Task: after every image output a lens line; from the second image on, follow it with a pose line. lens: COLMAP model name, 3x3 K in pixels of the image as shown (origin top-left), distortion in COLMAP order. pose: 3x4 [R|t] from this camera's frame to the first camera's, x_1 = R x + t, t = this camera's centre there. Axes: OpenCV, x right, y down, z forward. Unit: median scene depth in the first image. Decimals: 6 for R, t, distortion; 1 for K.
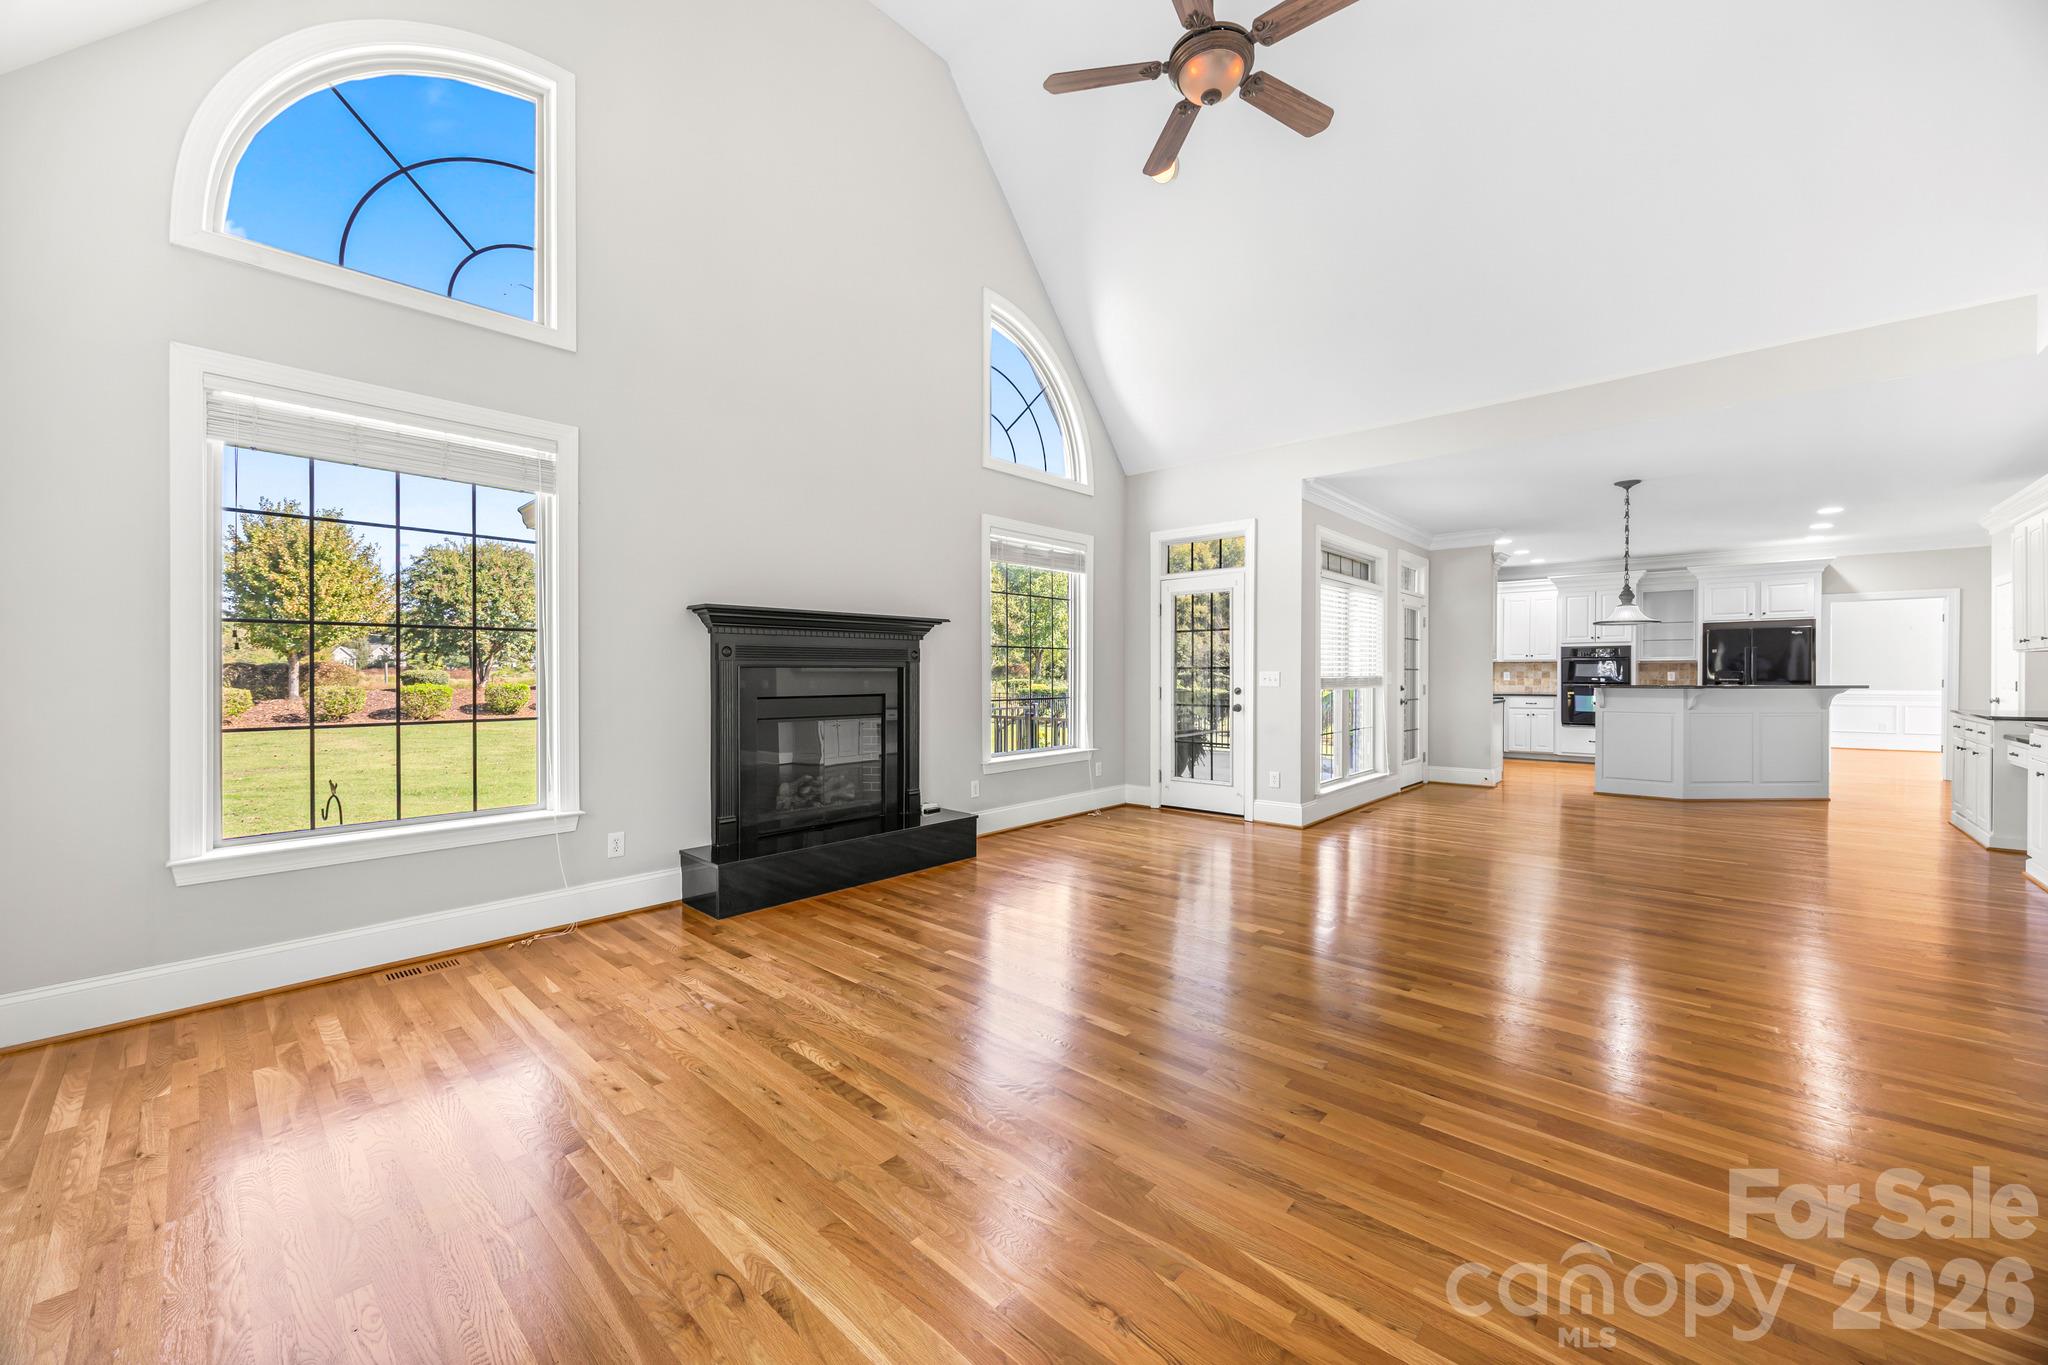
lens RADIAL K [[795.6, 0, 1025.4], [0, 795.6, 680.0], [0, 0, 1]] dist [-0.002632, 0.000381]
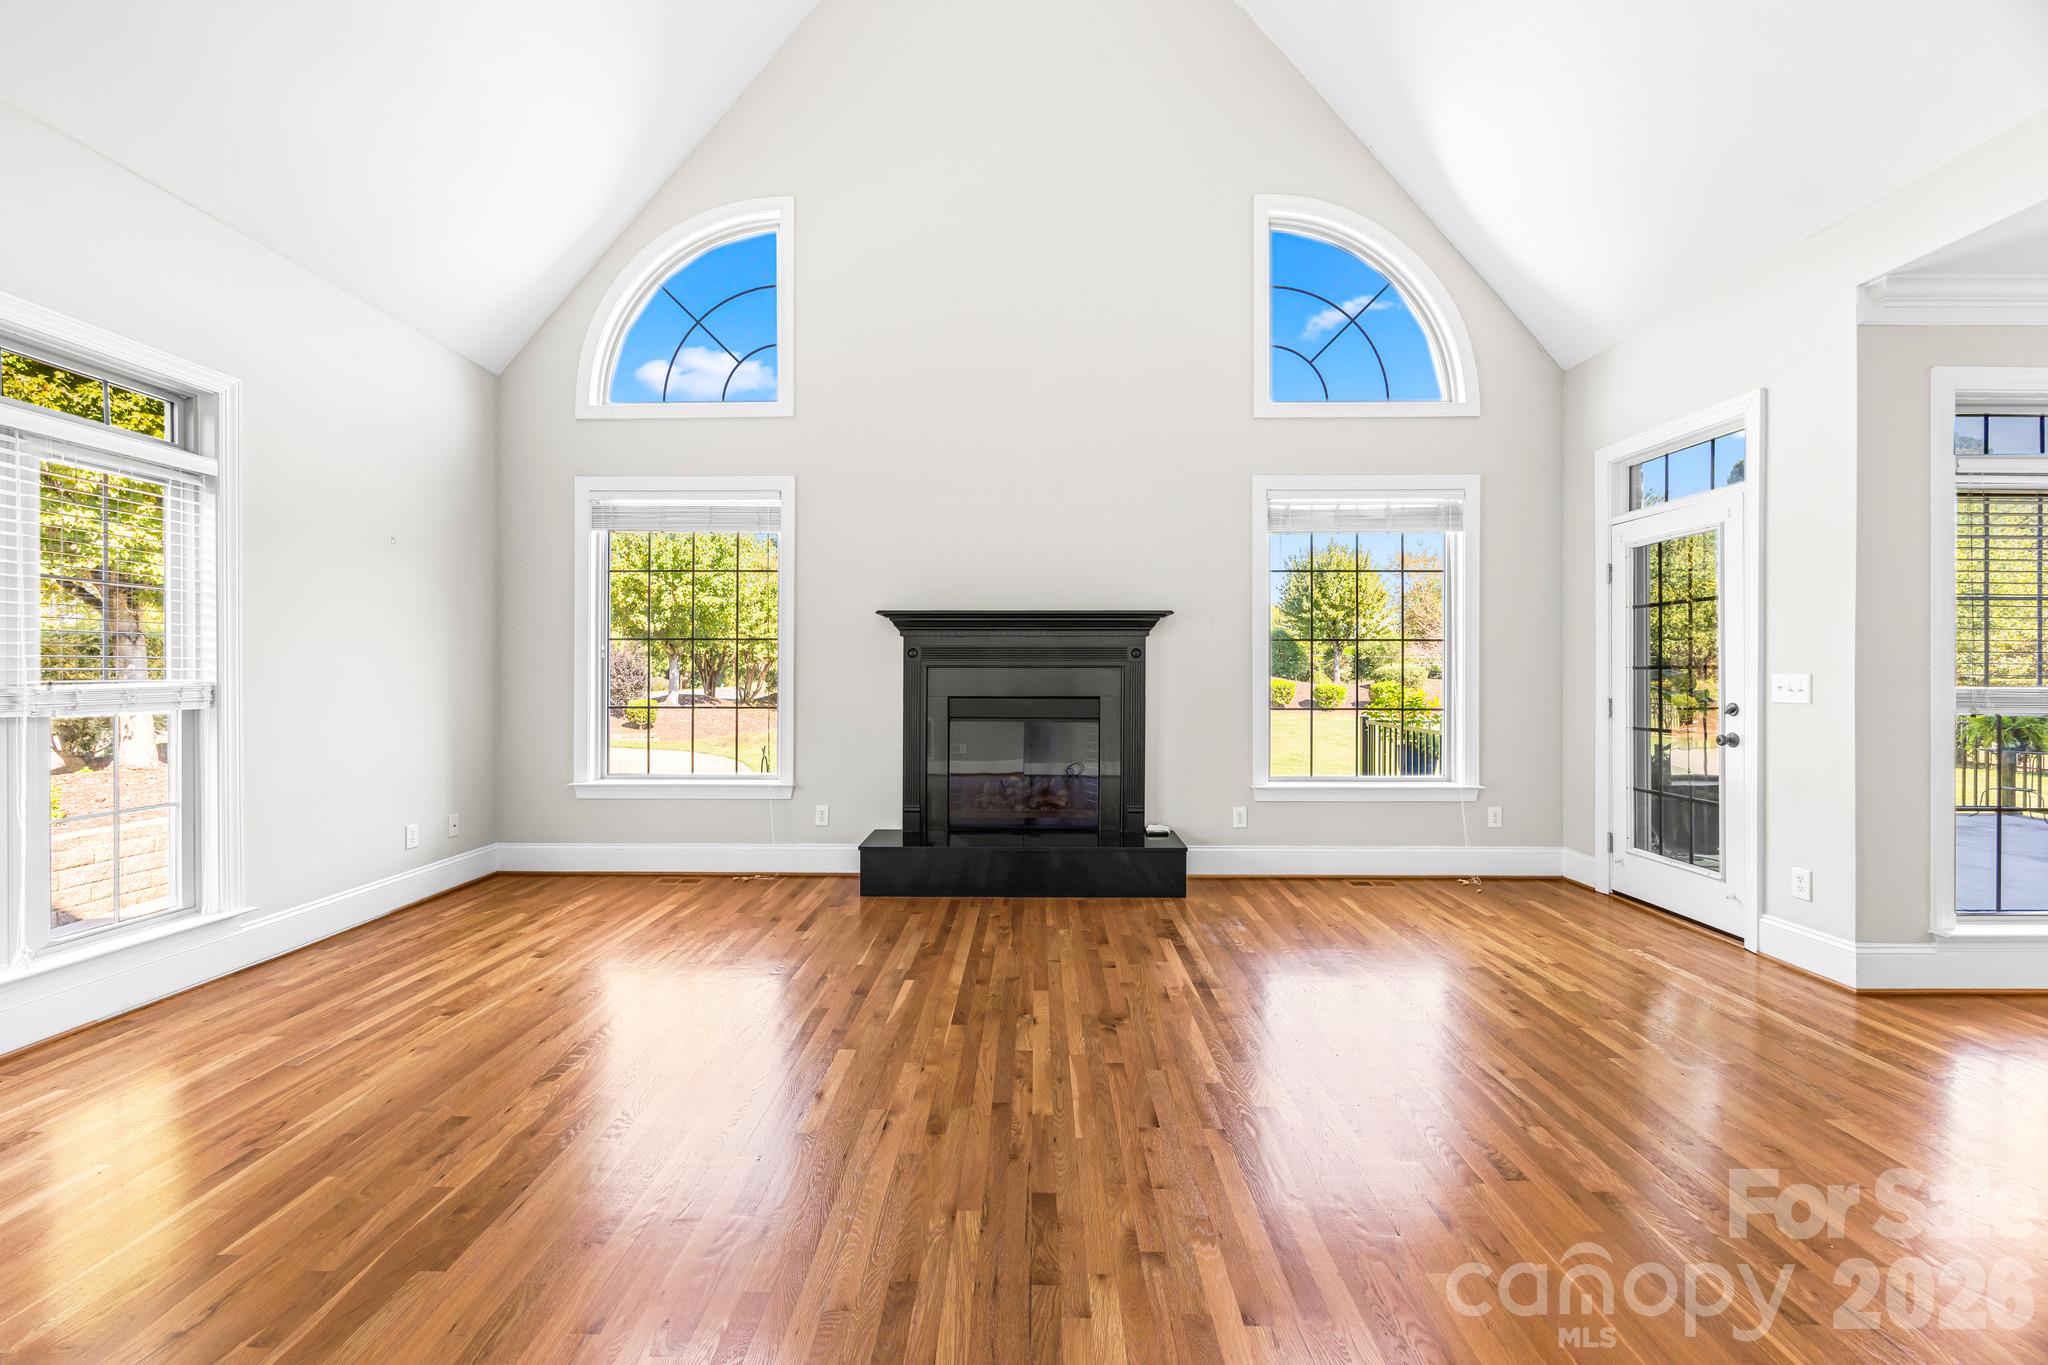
lens RADIAL K [[795.6, 0, 1013.3], [0, 795.6, 675.3], [0, 0, 1]] dist [-0.002632, 0.000381]
pose [[0.649058, 0.007707, -0.760700, 0.437537], [-0.008588, 0.999959, 0.002803, -0.008616], [0.760690, 0.004714, 0.649098, 0.323282]]
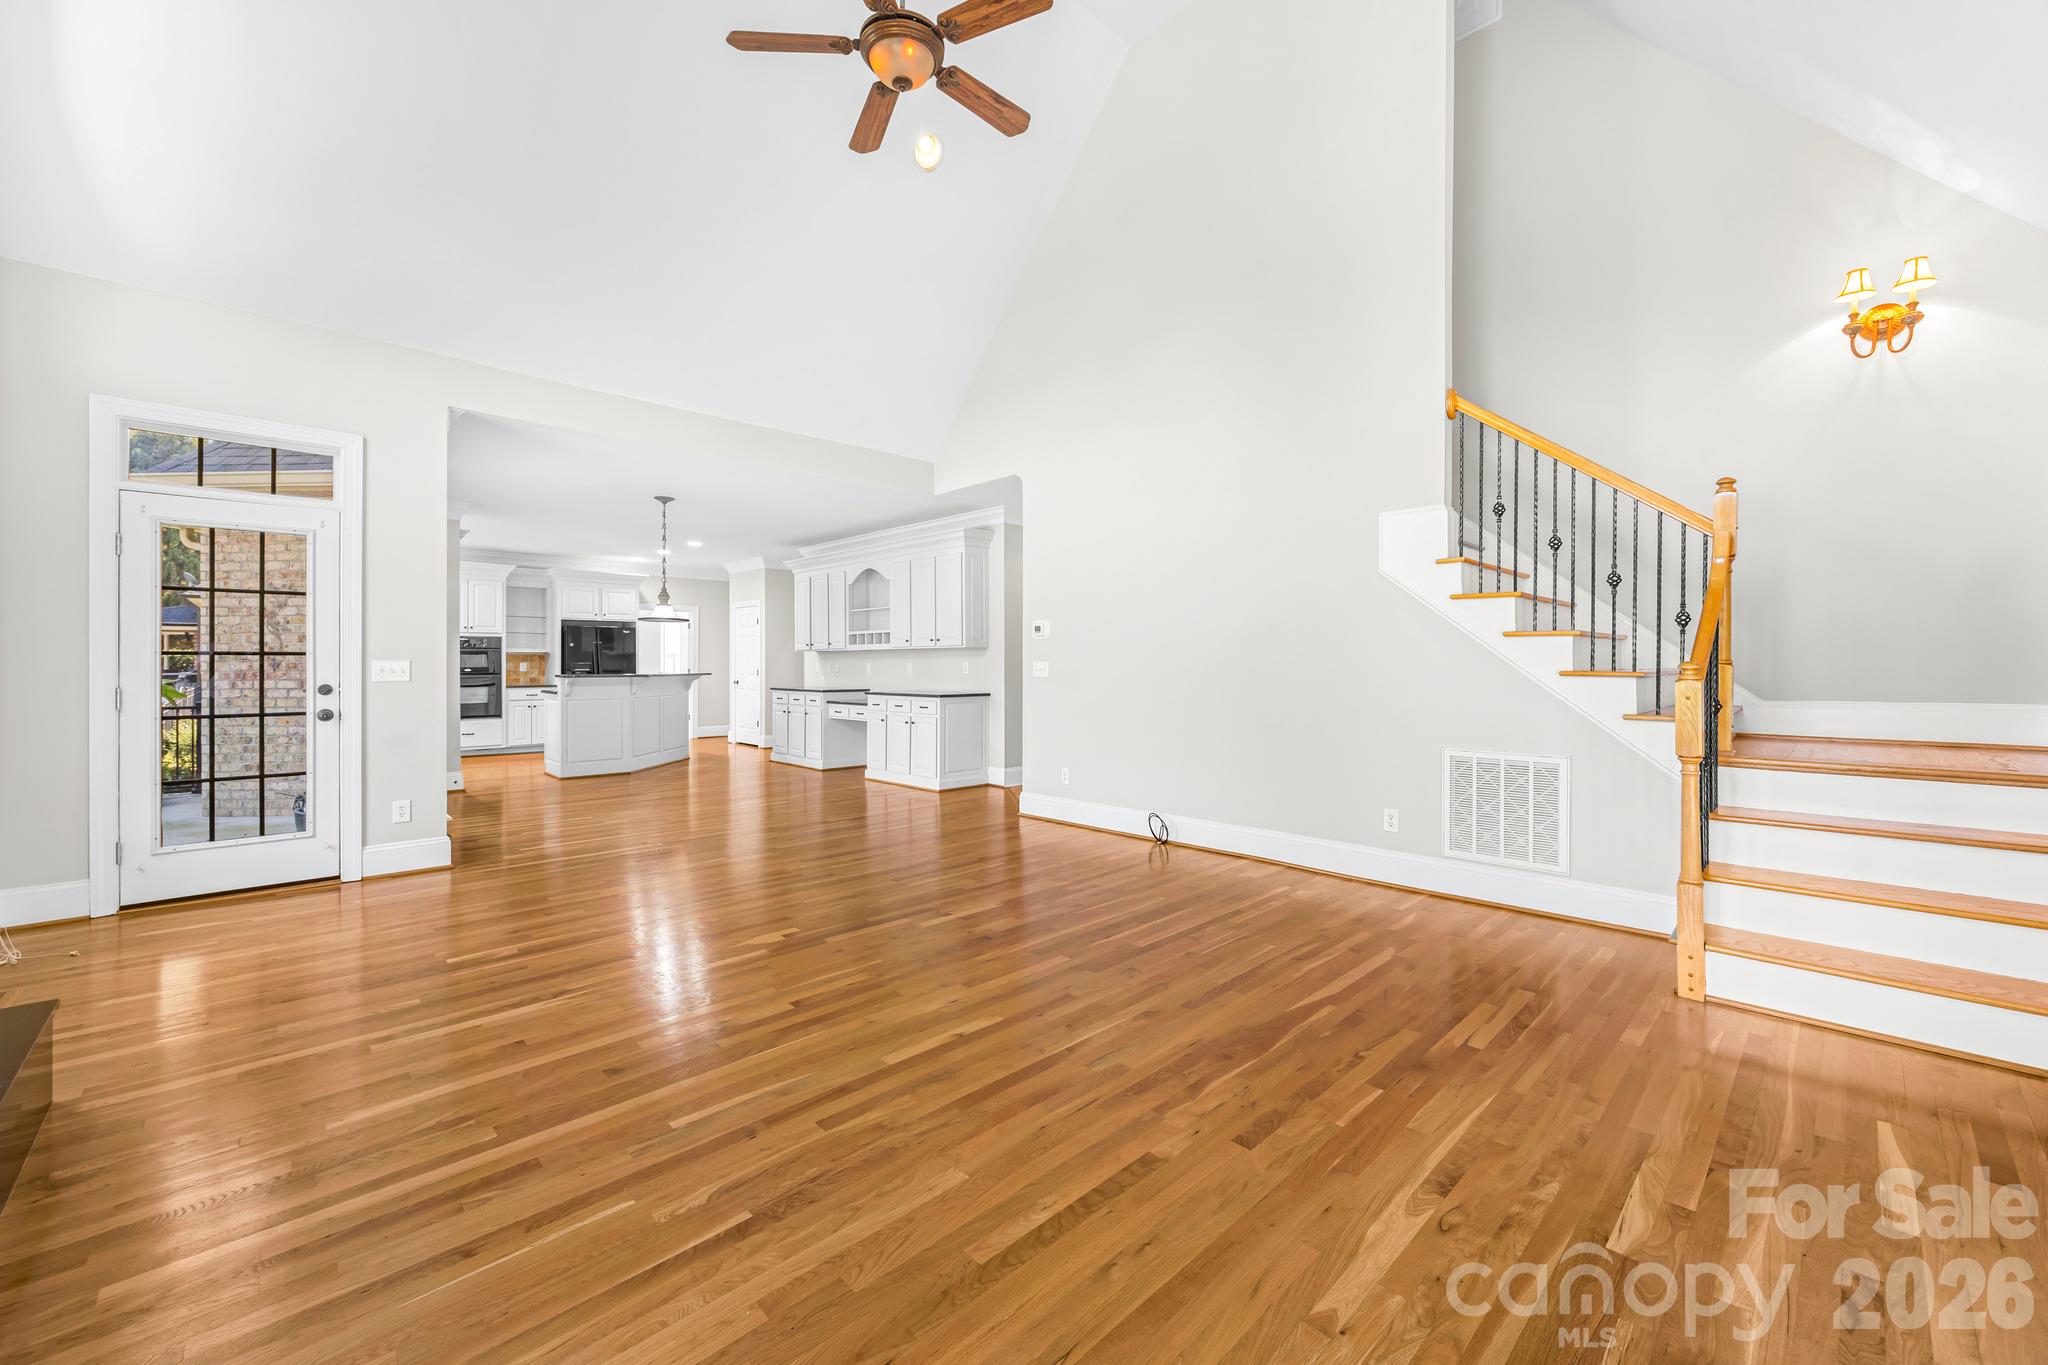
lens RADIAL K [[795.6, 0, 1059.2], [0, 795.6, 677.8], [0, 0, 1]] dist [-0.002632, 0.000381]
pose [[0.040280, -0.015601, 0.999067, -0.441342], [0.007748, 0.999853, 0.015301, -0.001764], [-0.999158, 0.007124, 0.040395, 0.443992]]
